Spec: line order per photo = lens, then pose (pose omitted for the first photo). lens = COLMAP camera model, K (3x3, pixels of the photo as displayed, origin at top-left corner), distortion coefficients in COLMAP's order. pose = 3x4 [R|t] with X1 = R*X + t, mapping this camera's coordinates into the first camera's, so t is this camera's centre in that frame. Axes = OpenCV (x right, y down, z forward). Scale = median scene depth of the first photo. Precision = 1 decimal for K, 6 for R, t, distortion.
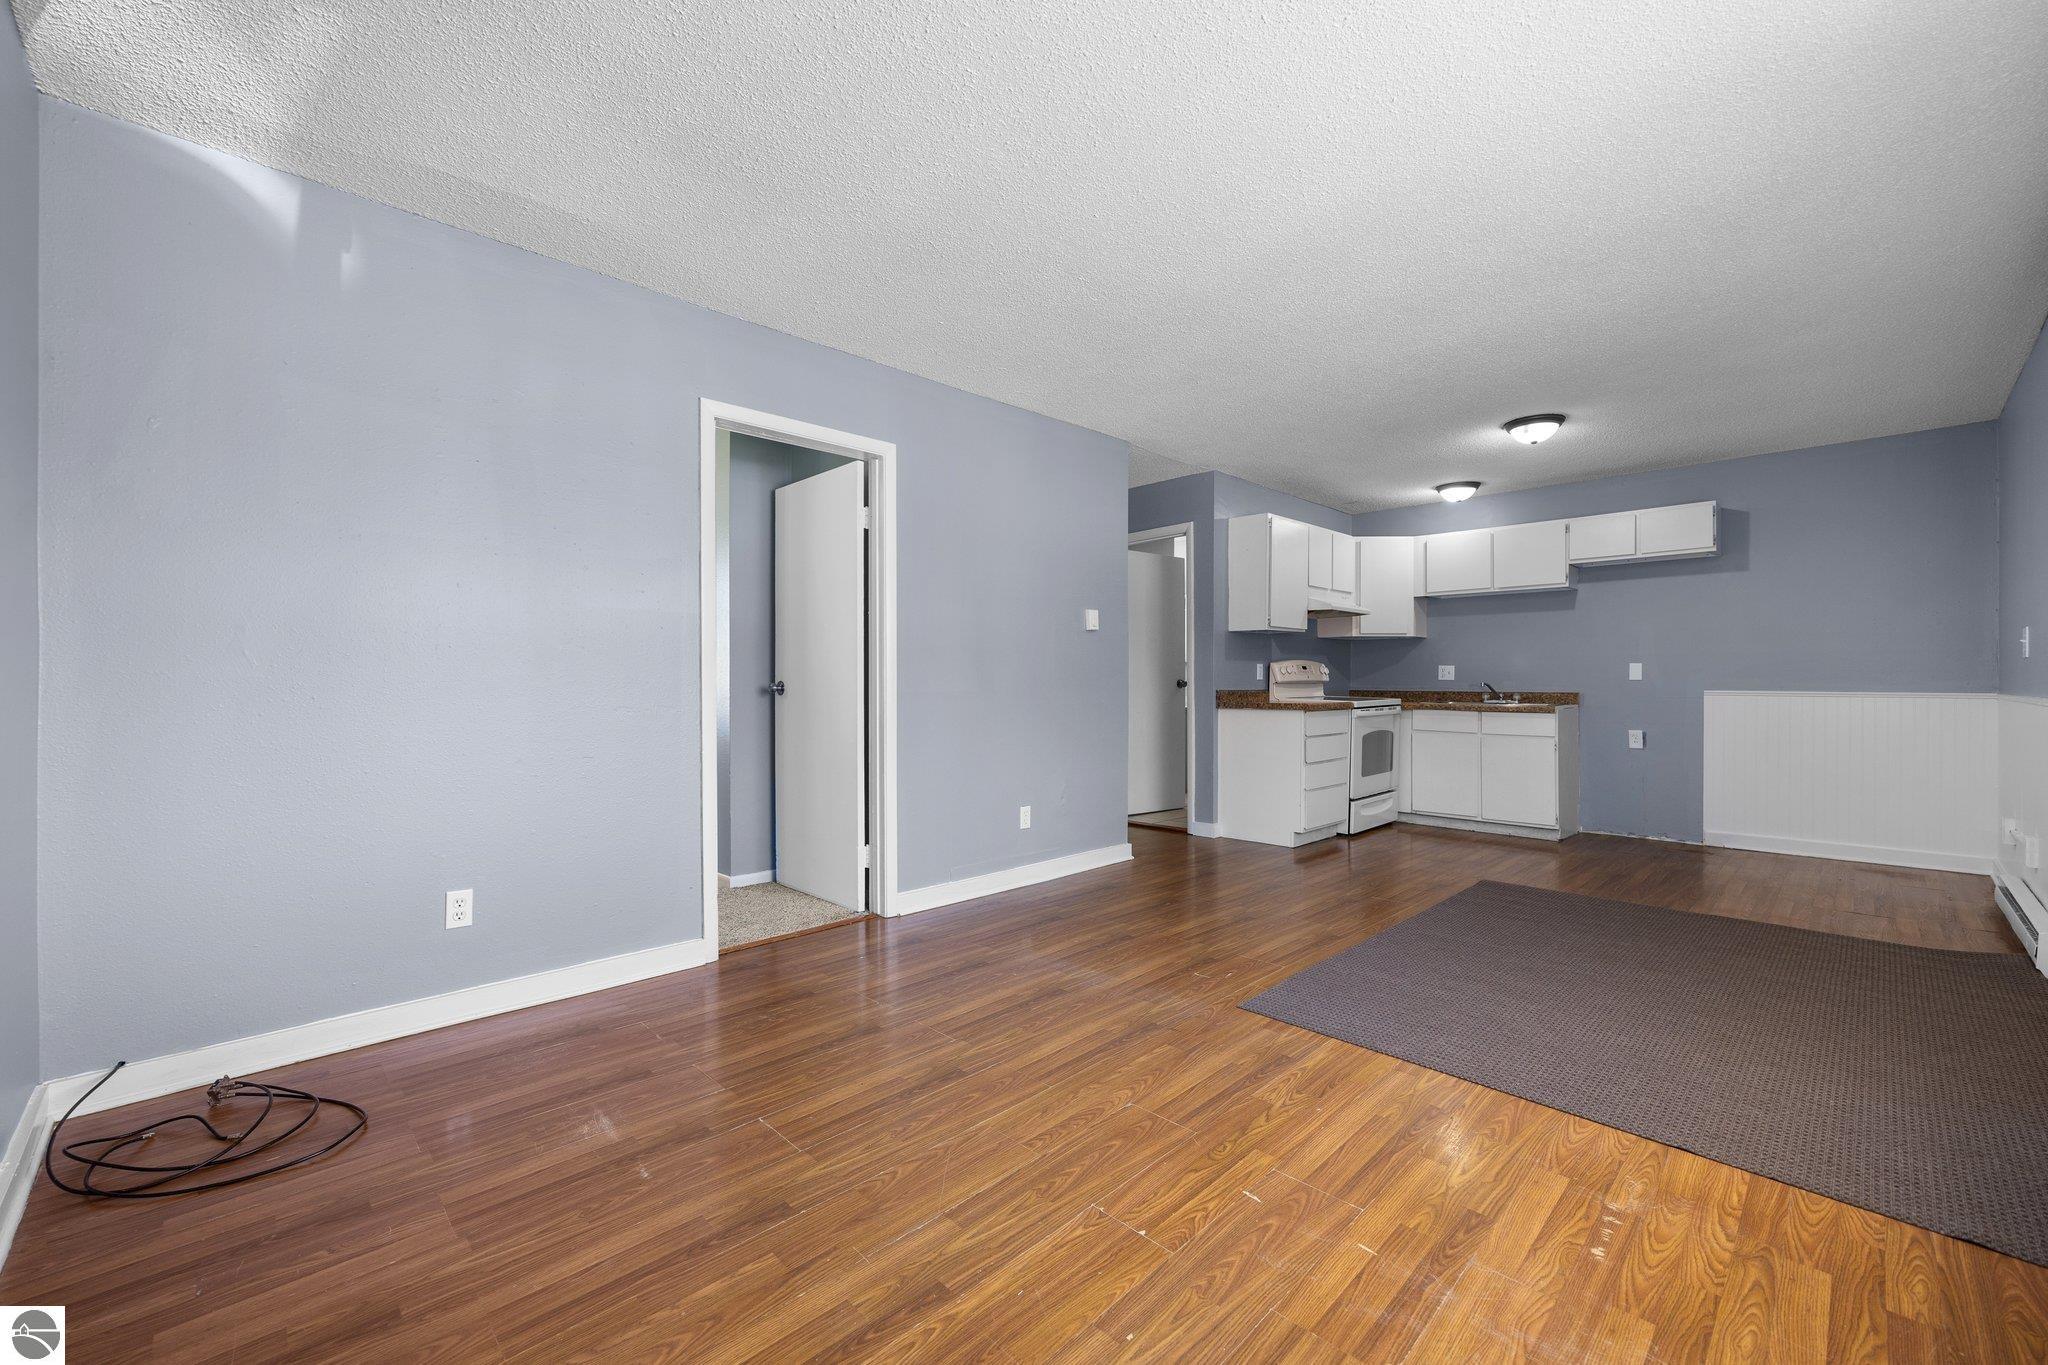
lens RADIAL K [[811.2, 0, 1025.2], [0, 811.2, 682.0], [0, 0, 1]] dist [-0.000251, 0.000440]
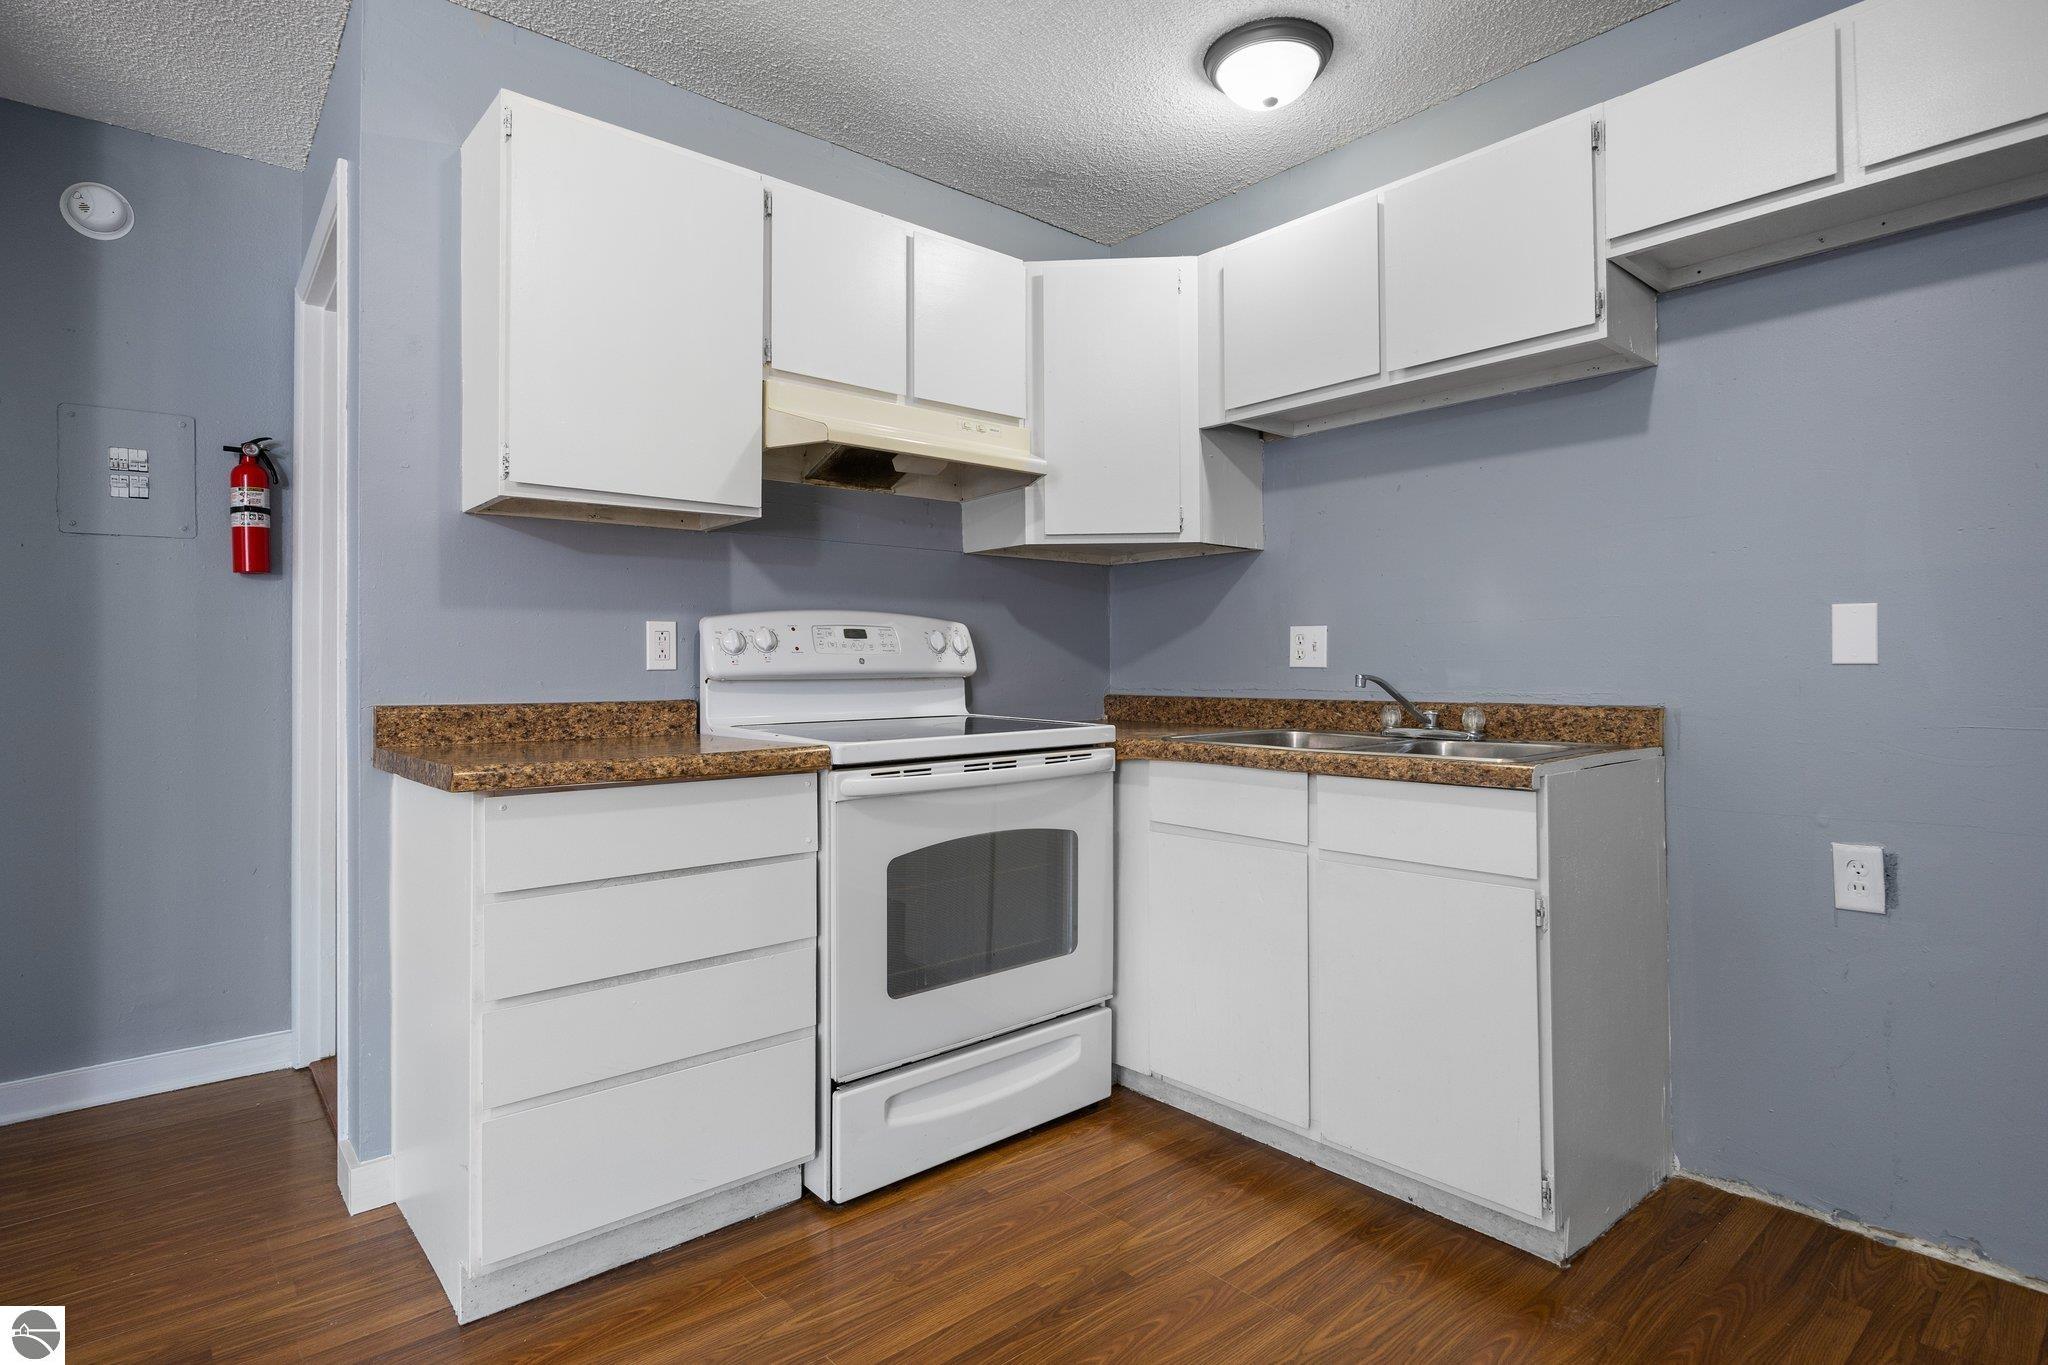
lens RADIAL K [[1048.8, 0, 1028.8], [0, 1048.8, 655.3], [0, 0, 1]] dist [-0.005644, -0.002793]
pose [[0.997879, -0.008112, -0.064593, 0.473889], [0.007112, 0.999852, -0.015687, -0.001486], [0.064711, 0.015195, 0.997788, 0.600156]]
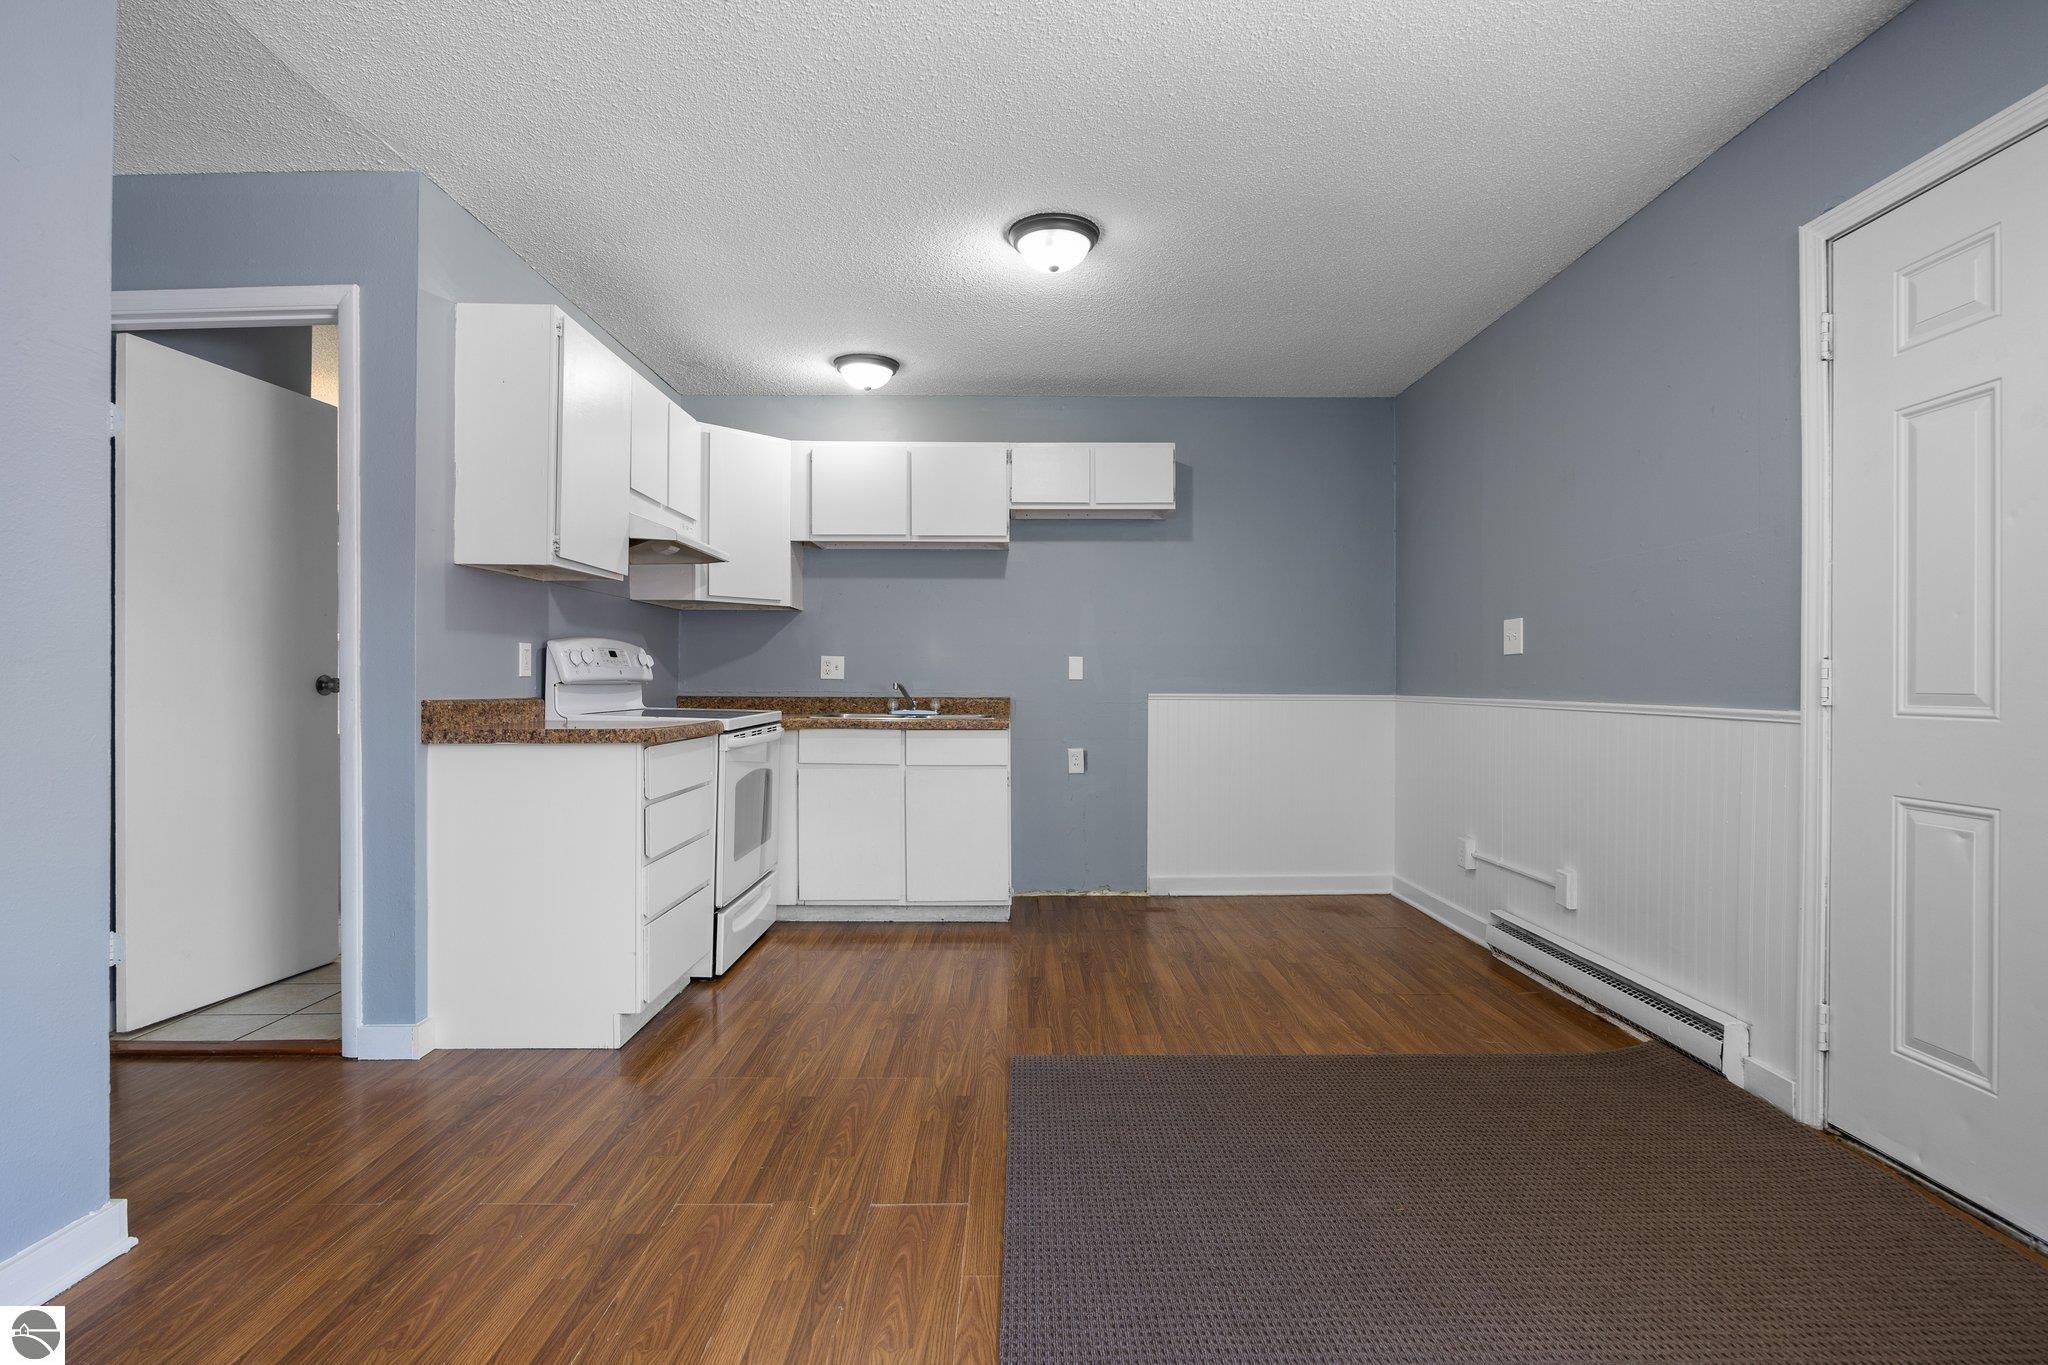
lens RADIAL K [[978.0, 0, 1020.3], [0, 978.0, 685.5], [0, 0, 1]] dist [-0.003285, -0.000162]
pose [[0.693443, -0.001800, 0.720509, 0.082413], [-0.000543, 0.999995, 0.003021, 0.000262], [-0.720511, -0.002486, 0.693439, 0.409772]]
